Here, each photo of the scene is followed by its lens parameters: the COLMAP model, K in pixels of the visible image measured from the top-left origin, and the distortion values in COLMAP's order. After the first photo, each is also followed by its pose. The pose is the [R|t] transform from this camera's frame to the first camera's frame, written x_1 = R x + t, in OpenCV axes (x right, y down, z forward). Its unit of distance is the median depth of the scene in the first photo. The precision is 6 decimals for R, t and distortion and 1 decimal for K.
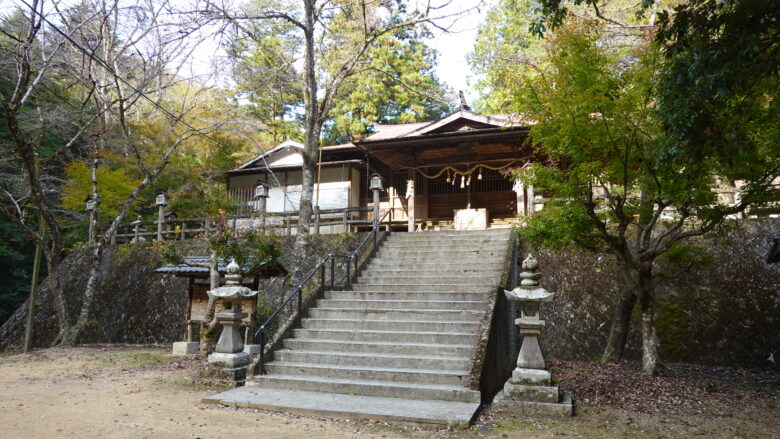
lens RADIAL K [[517.5, 0, 390.0], [0, 517.5, 219.5], [0, 0, 1]] dist [-0.004125, 0.003047]
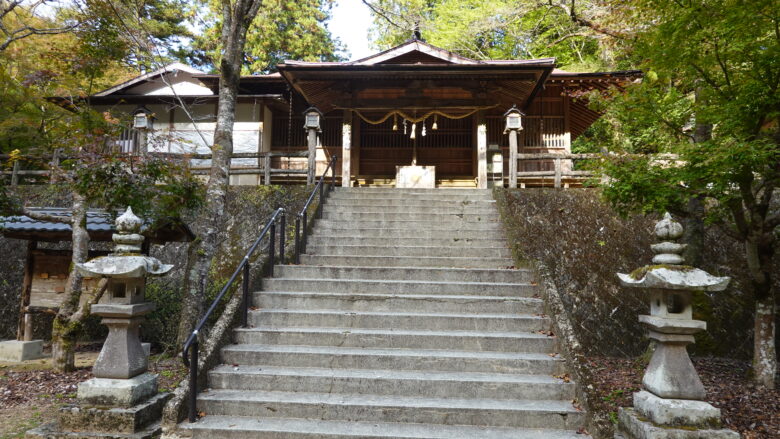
lens RADIAL K [[517.5, 0, 390.0], [0, 517.5, 219.5], [0, 0, 1]] dist [-0.004125, 0.003047]
pose [[0.966033, 0.035442, 0.255978, -0.147259], [-0.049715, 0.997536, 0.049504, 0.041285], [-0.253593, -0.060549, 0.965414, 0.333261]]
